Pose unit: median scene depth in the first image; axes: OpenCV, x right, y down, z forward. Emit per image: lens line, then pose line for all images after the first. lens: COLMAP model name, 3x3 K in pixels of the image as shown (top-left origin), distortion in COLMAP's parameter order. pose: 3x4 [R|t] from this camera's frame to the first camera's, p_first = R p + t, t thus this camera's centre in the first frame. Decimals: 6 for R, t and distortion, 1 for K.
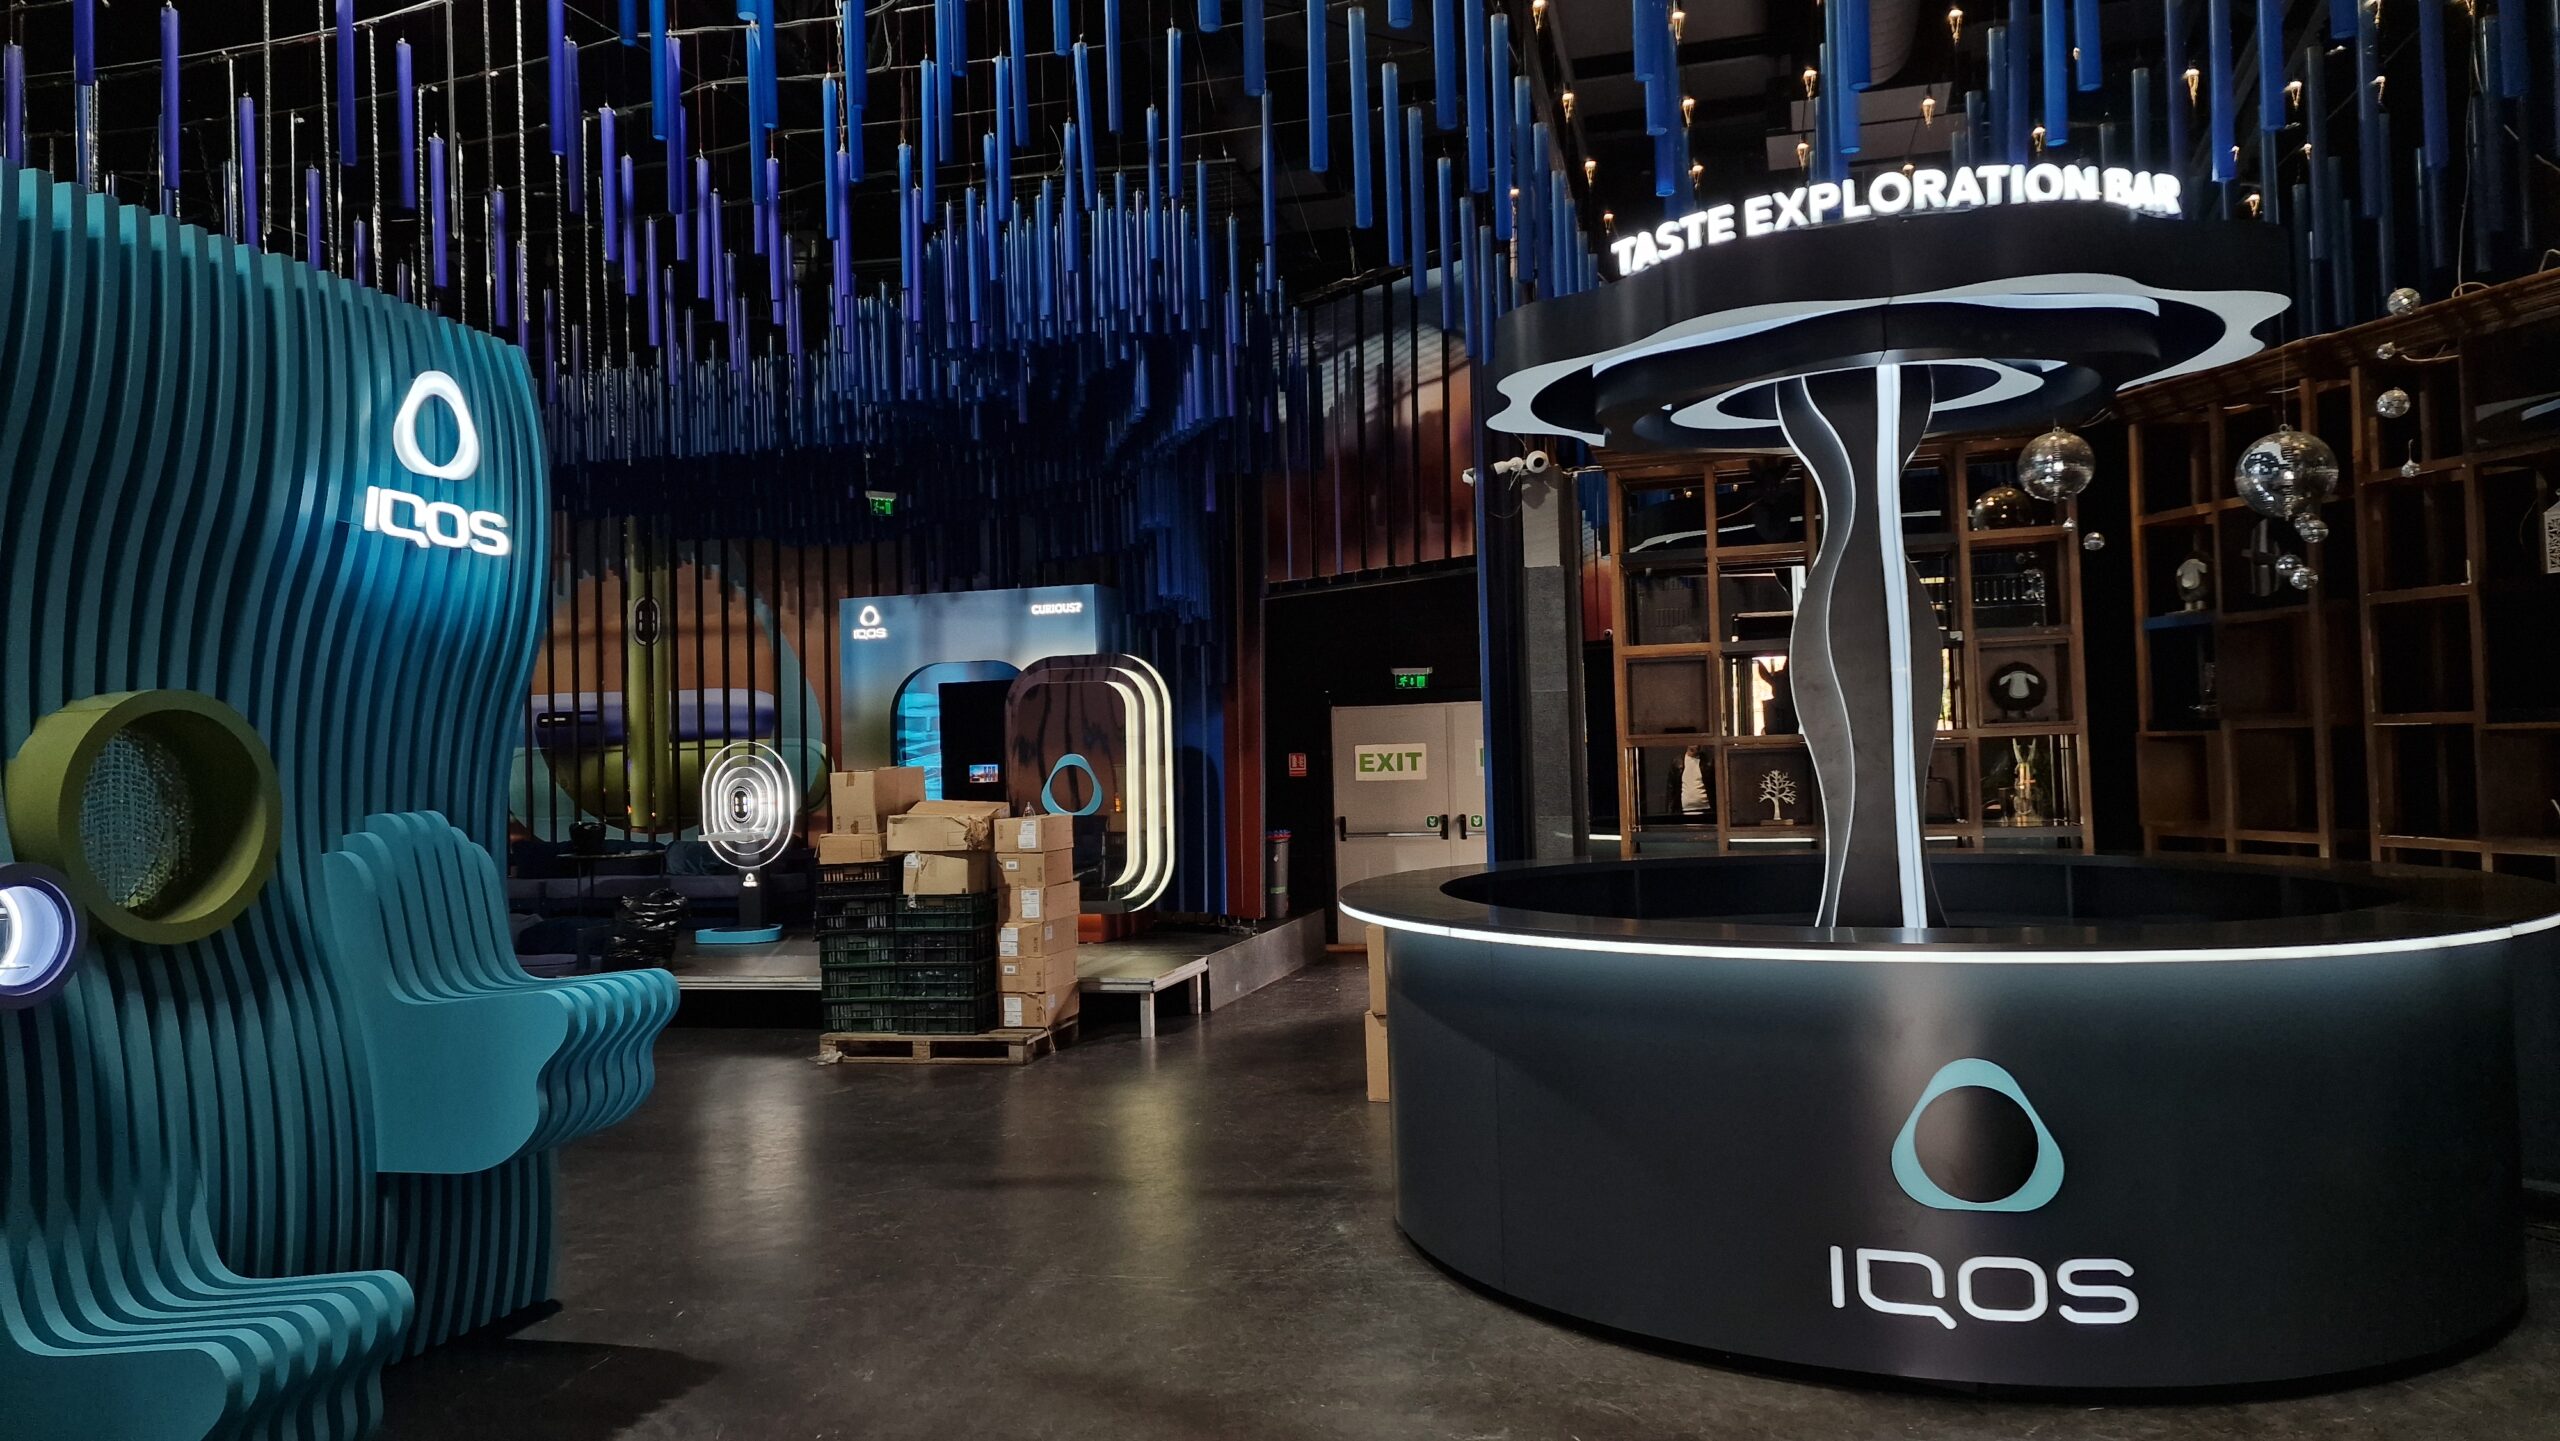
lens RADIAL K [[1674.8, 0, 1269.6], [0, 1674.8, 722.7], [0, 0, 1]] dist [0.075403, -0.062645]
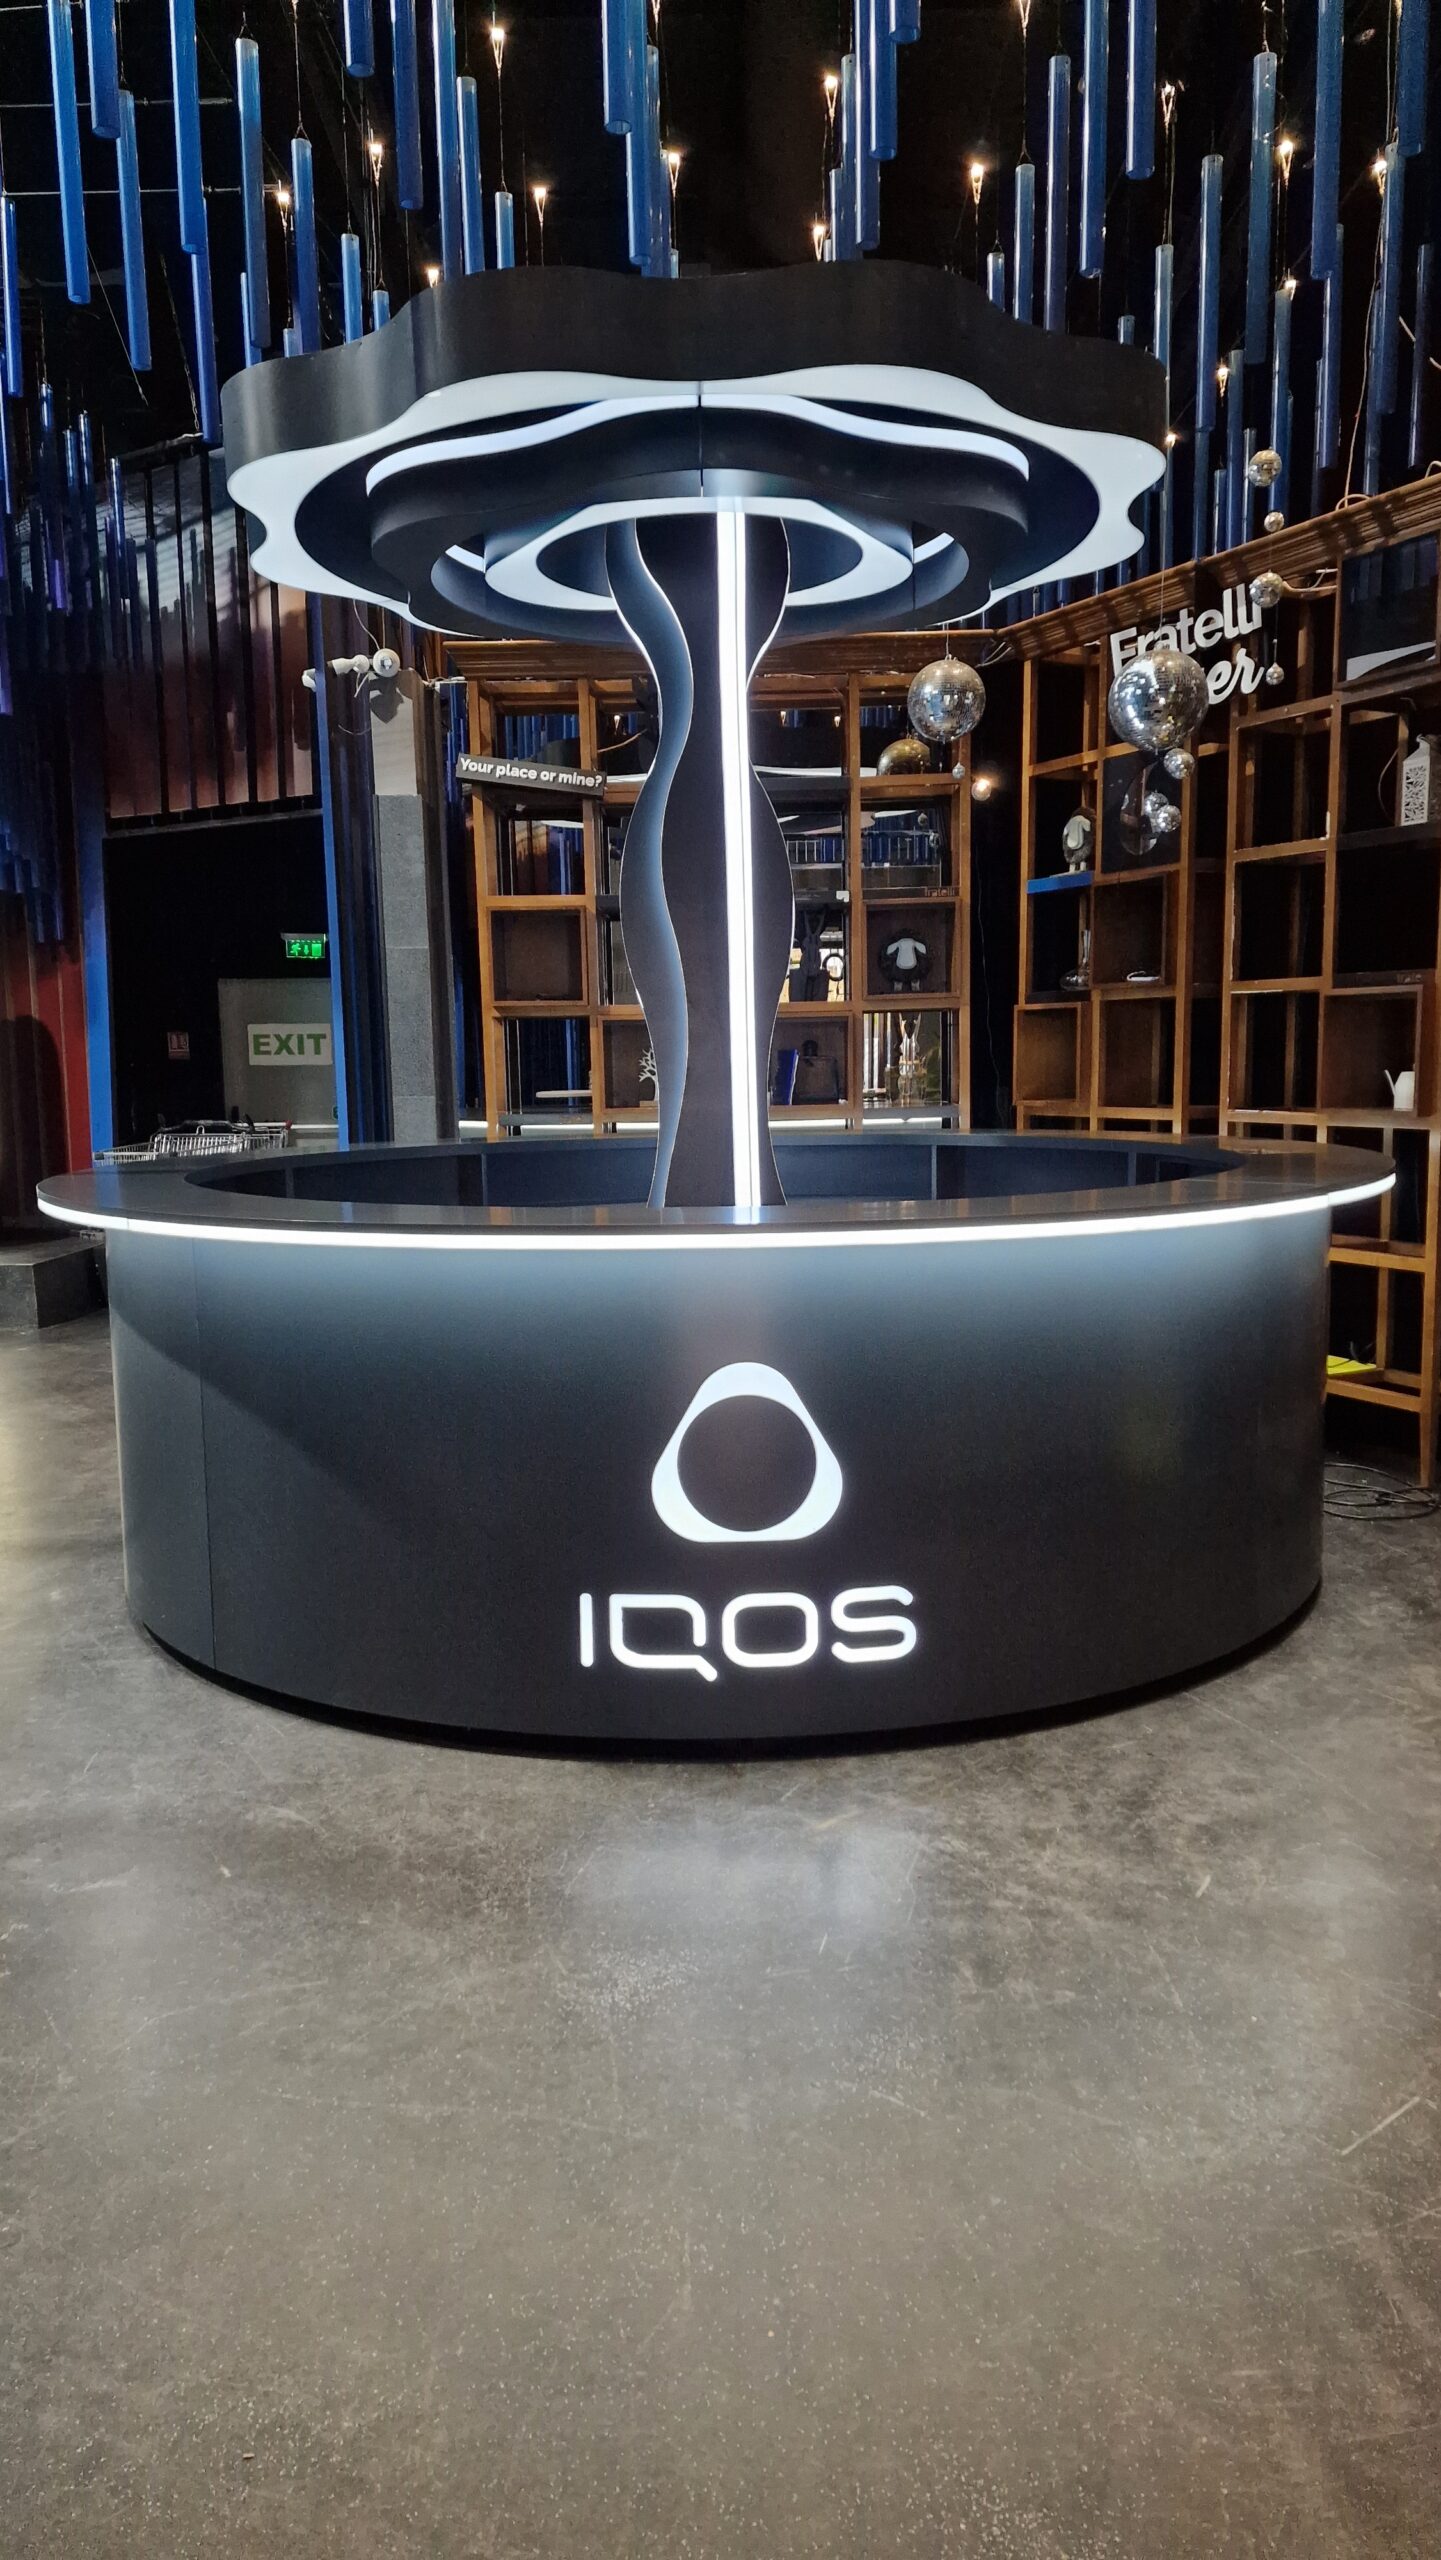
lens RADIAL K [[1674.8, 0, 720.5], [0, 1674.8, 1280.0], [0, 0, 1]] dist [0.075403, -0.062645]
pose [[0.965074, -0.022193, 0.261036, 0.126553], [-0.017007, 0.988996, 0.146959, 0.026943], [-0.261425, -0.146265, 0.954077, 0.158206]]
